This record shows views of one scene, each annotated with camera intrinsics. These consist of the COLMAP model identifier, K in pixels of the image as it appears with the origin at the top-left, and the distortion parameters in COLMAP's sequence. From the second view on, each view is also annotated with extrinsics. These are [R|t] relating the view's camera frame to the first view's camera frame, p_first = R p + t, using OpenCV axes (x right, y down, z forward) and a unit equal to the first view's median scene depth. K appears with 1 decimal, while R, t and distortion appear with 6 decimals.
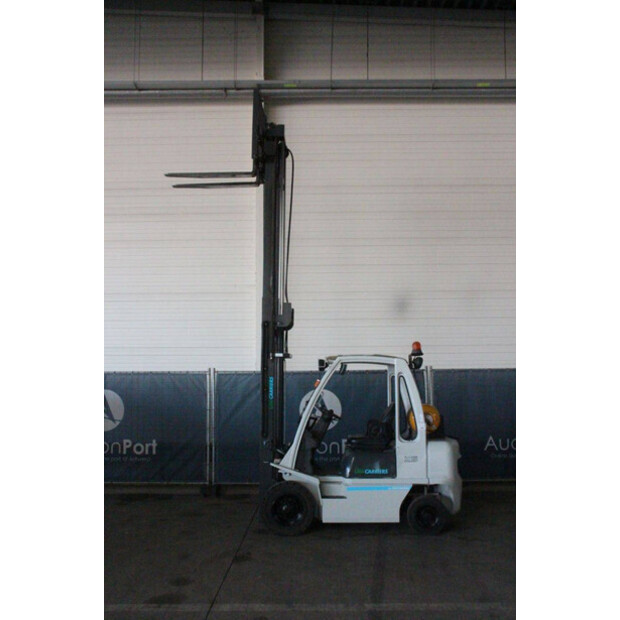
lens RADIAL K [[607.0, 0, 311.3], [0, 607.0, 326.2], [0, 0, 1]] dist [-0.007905, 0.000000]
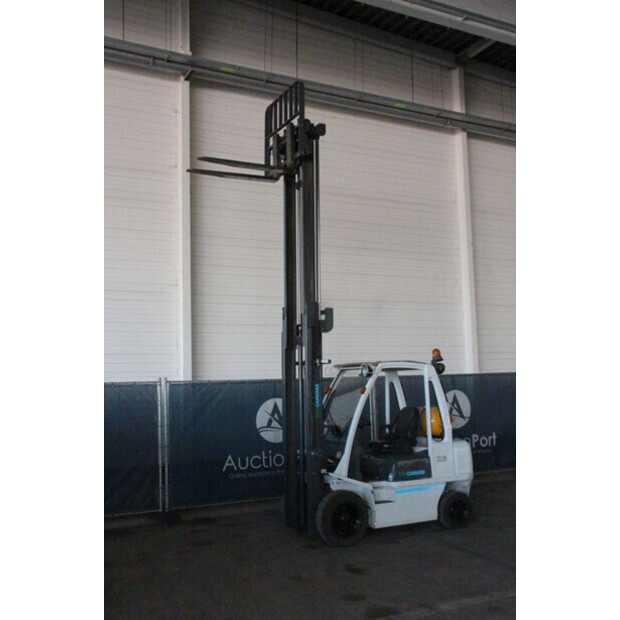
lens RADIAL K [[683.0, 0, 306.9], [0, 683.0, 317.5], [0, 0, 1]] dist [-0.012605, 0.000000]
pose [[0.885503, 0.026413, 0.463882, -0.537790], [-0.016467, 0.999540, -0.025479, 0.004802], [-0.464341, 0.014923, 0.885531, 0.040438]]
